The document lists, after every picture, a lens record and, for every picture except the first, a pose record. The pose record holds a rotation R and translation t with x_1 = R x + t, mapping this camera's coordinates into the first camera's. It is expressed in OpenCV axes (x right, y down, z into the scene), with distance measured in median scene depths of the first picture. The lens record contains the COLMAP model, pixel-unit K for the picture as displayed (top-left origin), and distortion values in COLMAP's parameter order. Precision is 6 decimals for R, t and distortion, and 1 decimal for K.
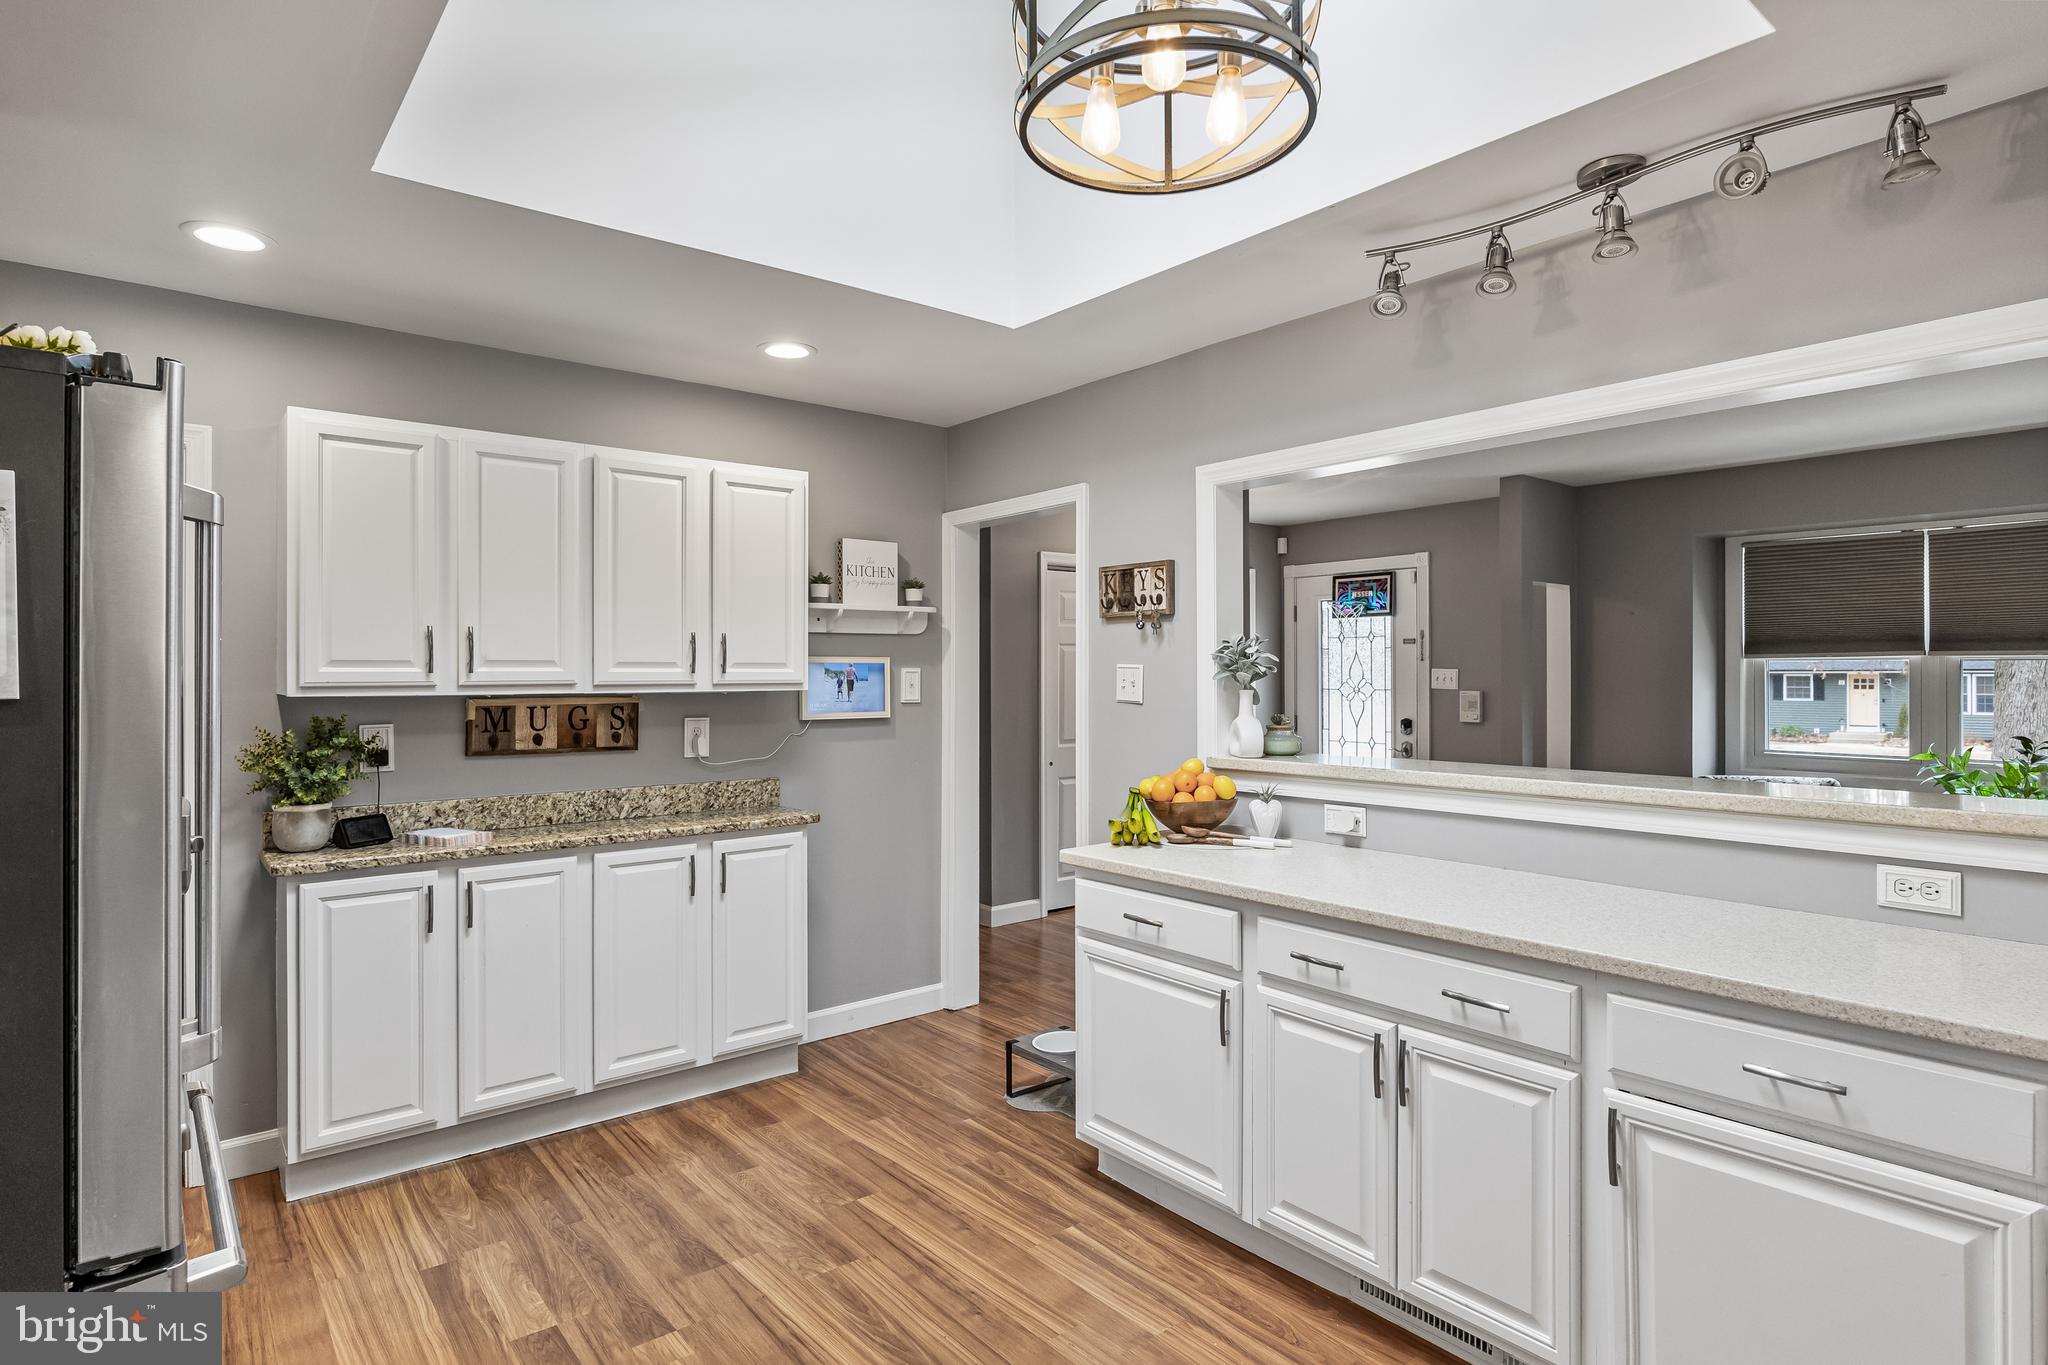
lens RADIAL K [[1066.2, 0, 1009.2], [0, 1066.2, 673.6], [0, 0, 1]] dist [-0.006396, -0.000836]
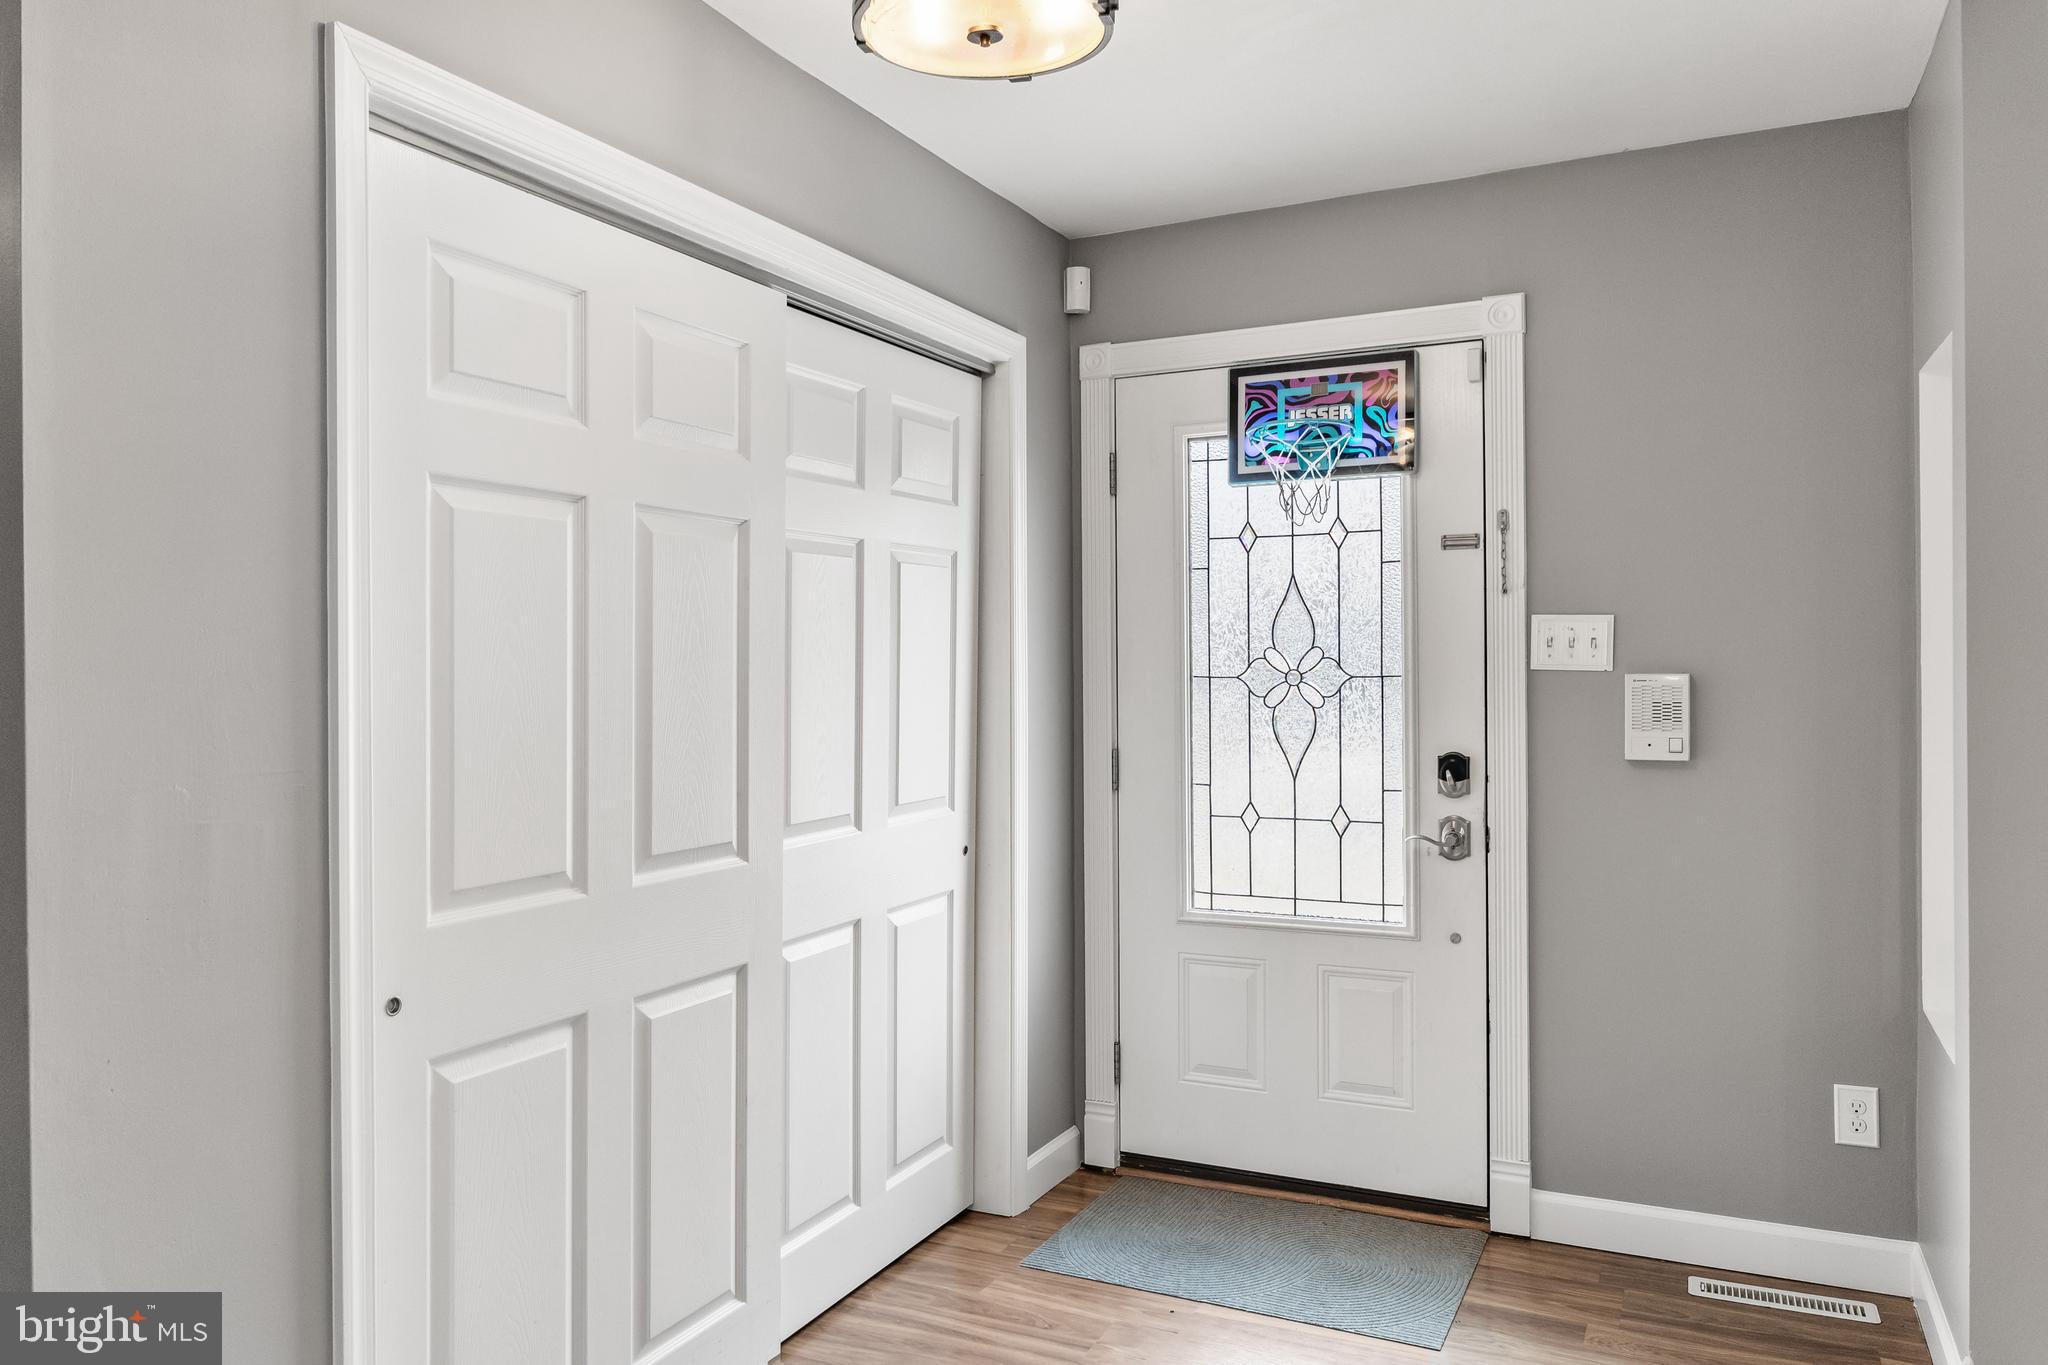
lens RADIAL K [[1442.3, 0, 1026.2], [0, 1442.3, 681.6], [0, 0, 1]] dist [0.007368, 0.000855]
pose [[0.900973, -0.003997, 0.433857, 0.024820], [0.003211, 0.999992, 0.002545, 0.015595], [-0.433863, -0.000900, 0.900978, 0.599931]]
